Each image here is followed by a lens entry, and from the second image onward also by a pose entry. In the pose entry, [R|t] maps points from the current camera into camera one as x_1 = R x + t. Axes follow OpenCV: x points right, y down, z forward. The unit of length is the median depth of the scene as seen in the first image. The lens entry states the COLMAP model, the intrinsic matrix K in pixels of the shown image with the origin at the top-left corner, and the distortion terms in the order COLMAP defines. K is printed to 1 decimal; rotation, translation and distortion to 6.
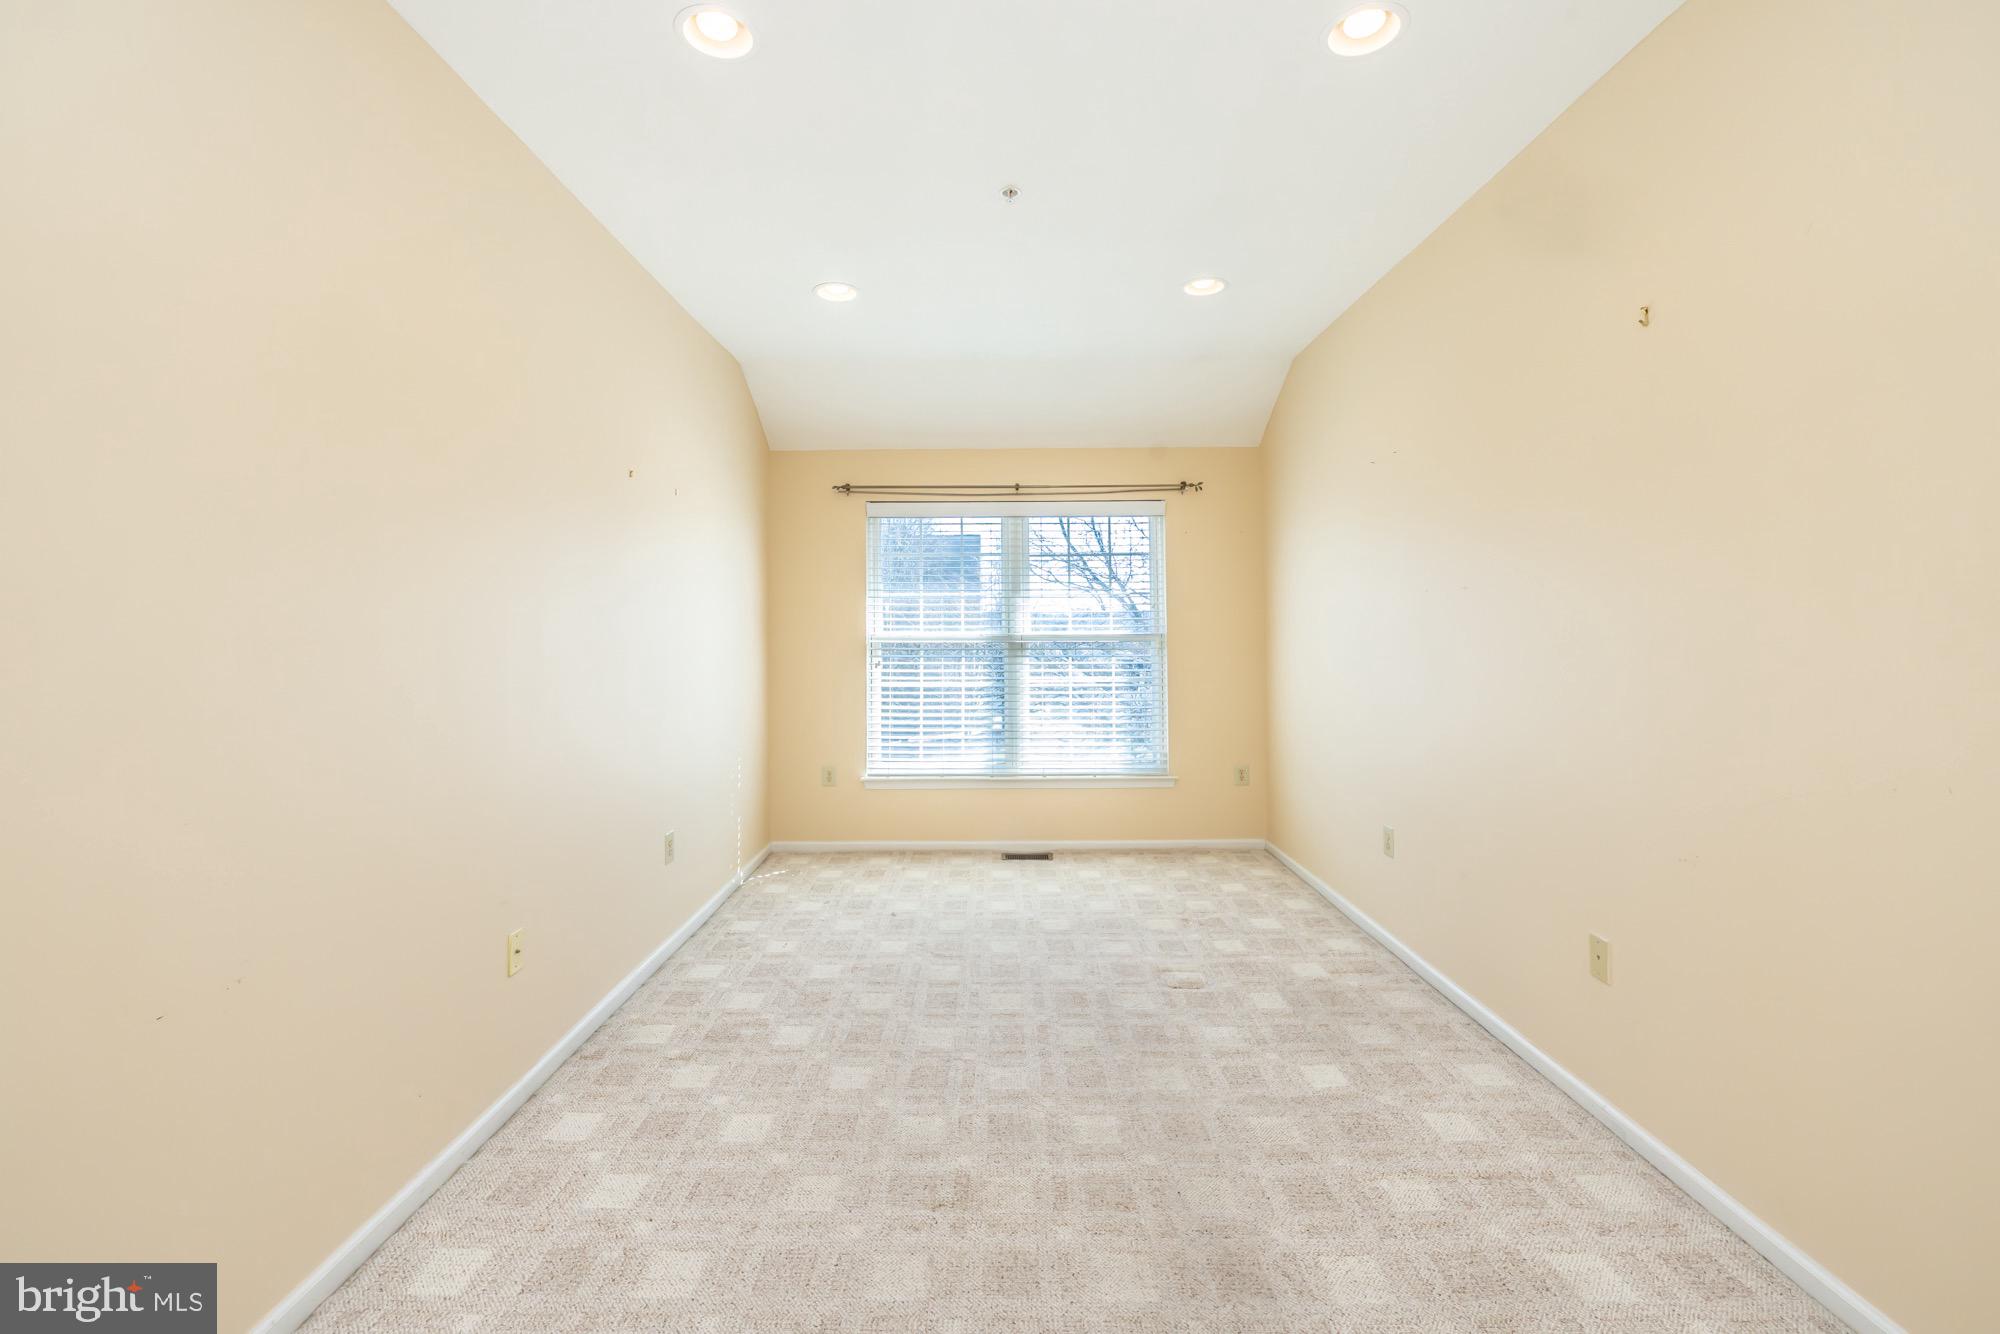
lens RADIAL K [[869.8, 0, 976.4], [0, 869.8, 604.8], [0, 0, 1]] dist [-0.000323, 0.000574]
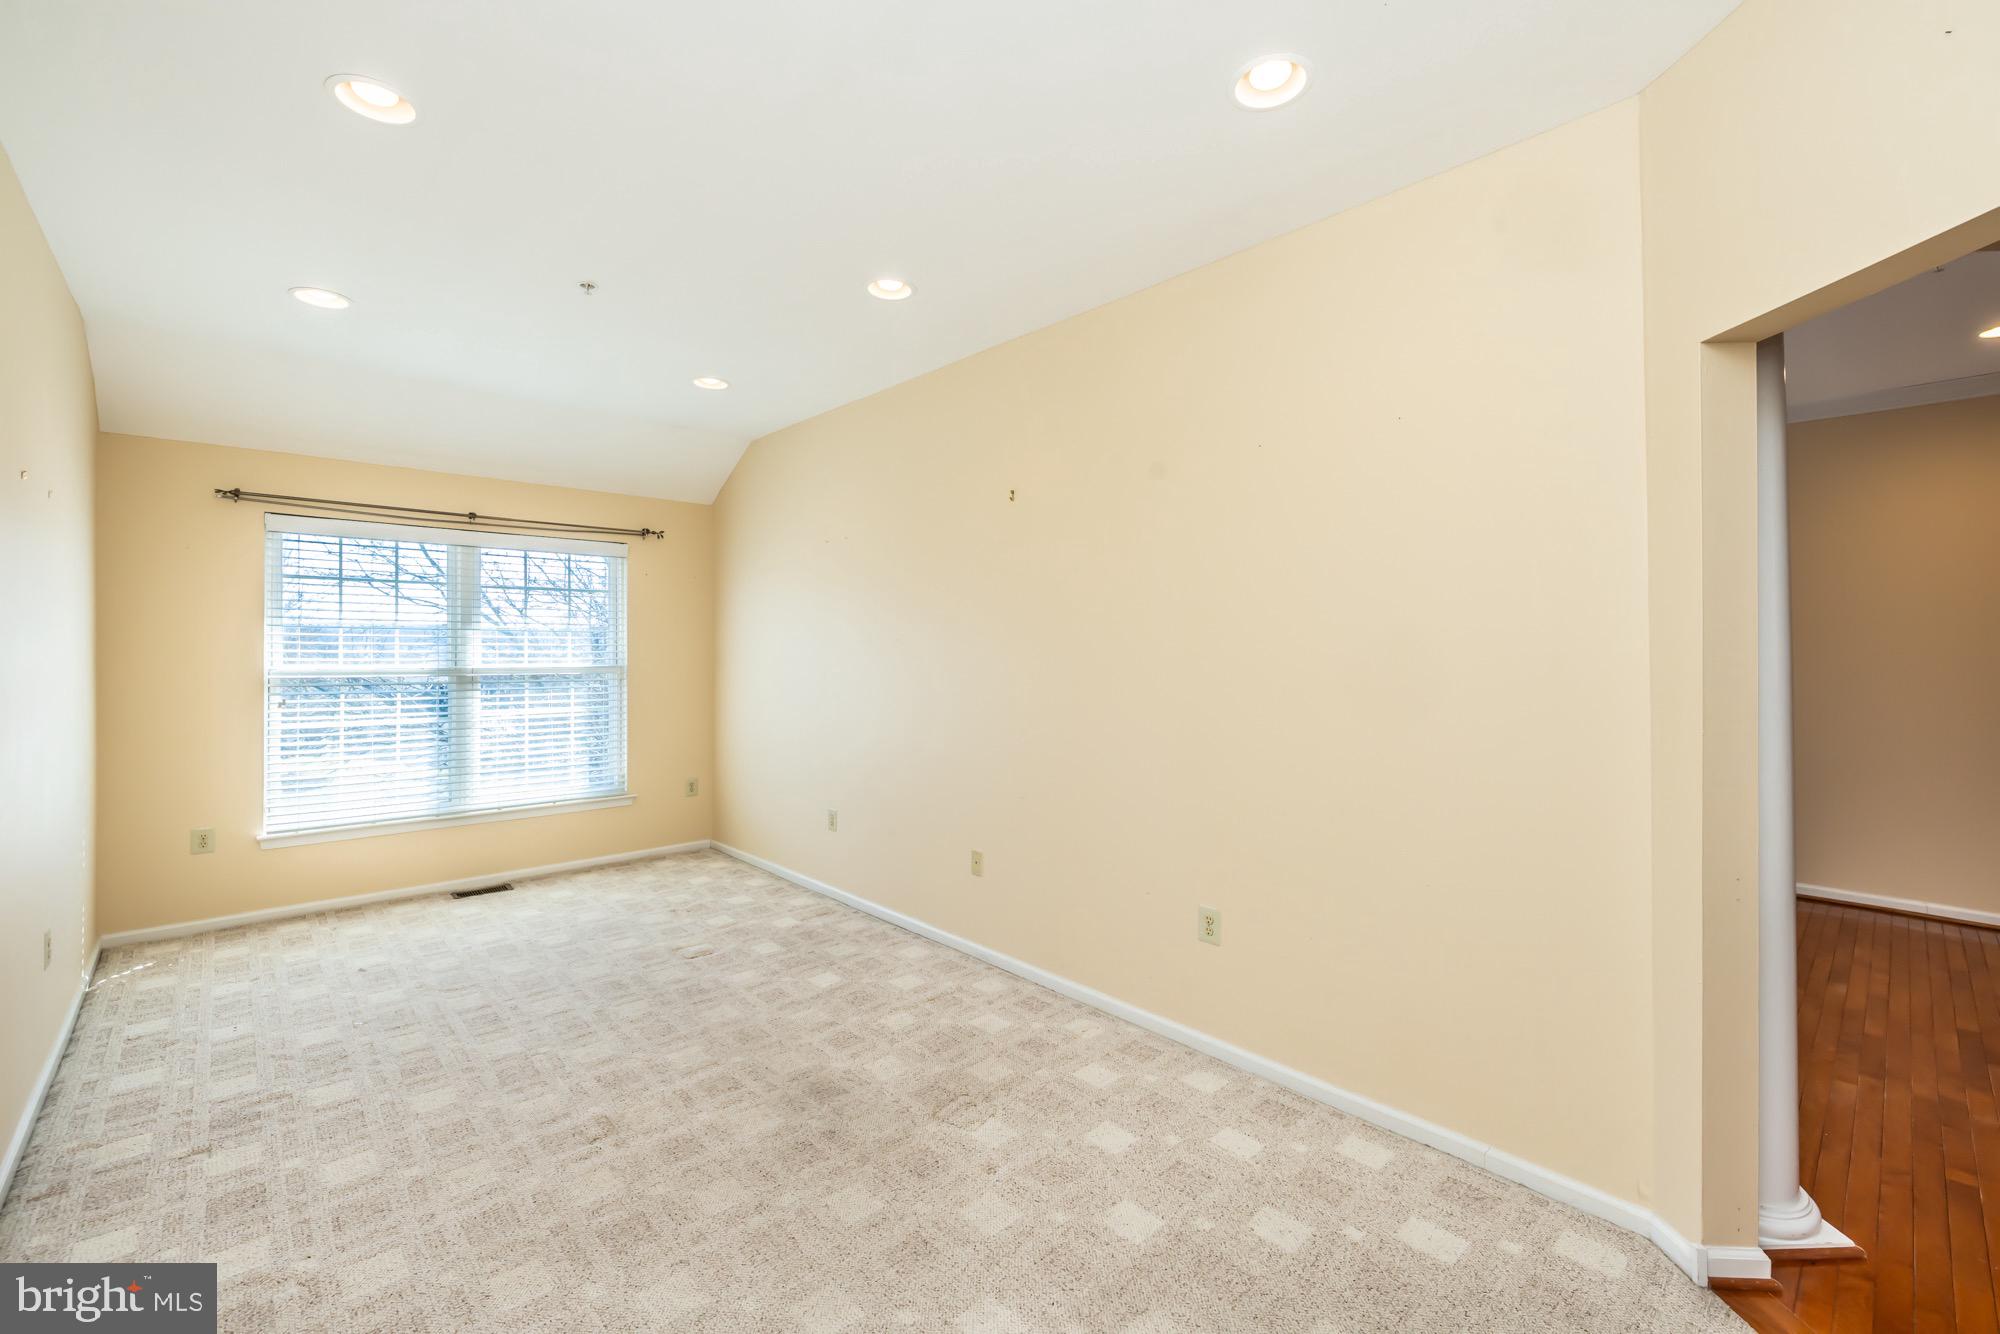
lens RADIAL K [[869.8, 0, 1007.6], [0, 869.8, 651.2], [0, 0, 1]] dist [-0.000323, 0.000574]
pose [[0.714820, 0.005137, 0.699290, -0.287852], [-0.028137, 0.999375, 0.021420, -0.031265], [-0.698742, -0.034987, 0.714517, -0.164237]]
